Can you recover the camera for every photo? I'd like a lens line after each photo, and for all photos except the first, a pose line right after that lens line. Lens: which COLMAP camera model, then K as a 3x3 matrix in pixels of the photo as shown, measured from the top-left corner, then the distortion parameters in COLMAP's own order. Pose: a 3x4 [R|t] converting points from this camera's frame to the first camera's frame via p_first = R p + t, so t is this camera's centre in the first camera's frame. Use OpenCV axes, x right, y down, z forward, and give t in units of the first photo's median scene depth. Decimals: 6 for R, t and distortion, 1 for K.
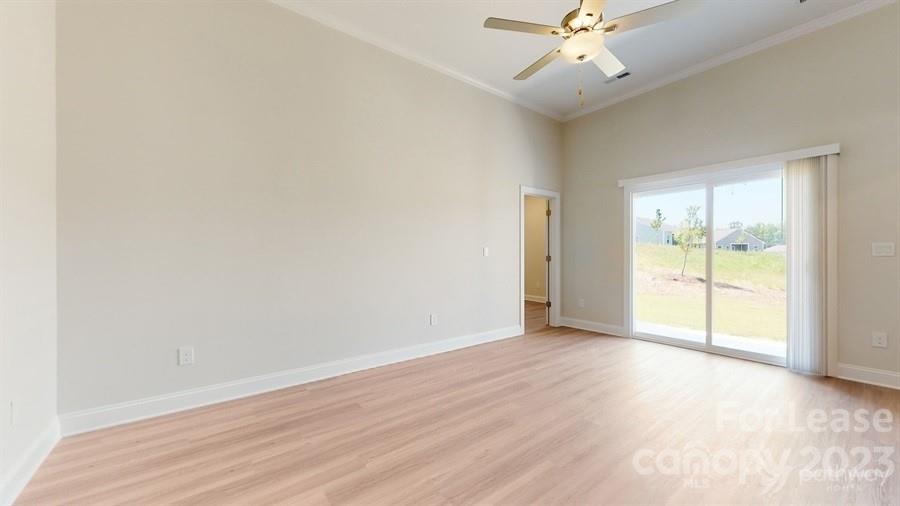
lens RADIAL K [[331.7, 0, 456.7], [0, 331.7, 254.3], [0, 0, 1]] dist [-0.001231, -0.000190]
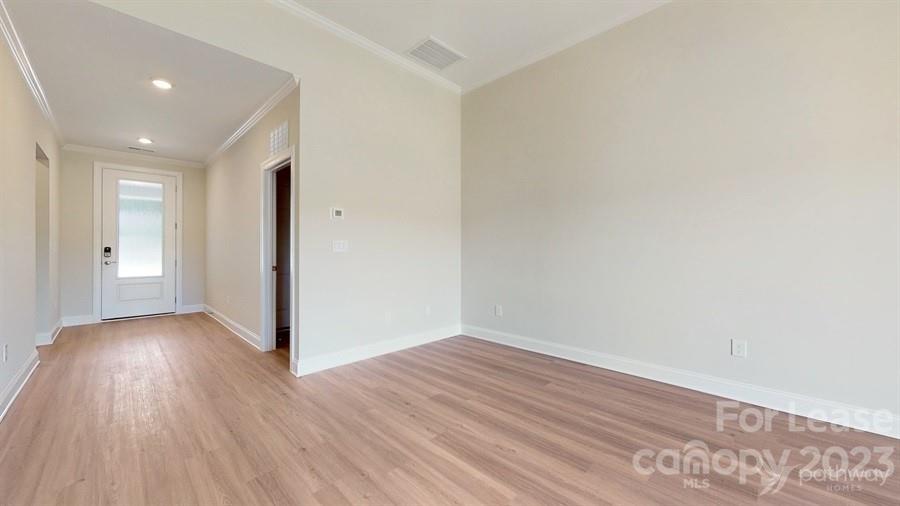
lens RADIAL K [[331.7, 0, 452.6], [0, 331.7, 250.0], [0, 0, 1]] dist [-0.001231, -0.000190]
pose [[0.133391, 0.005327, -0.991049, 0.856107], [0.009398, 0.999934, 0.006639, -0.020538], [0.991019, -0.010199, 0.133333, 0.556923]]
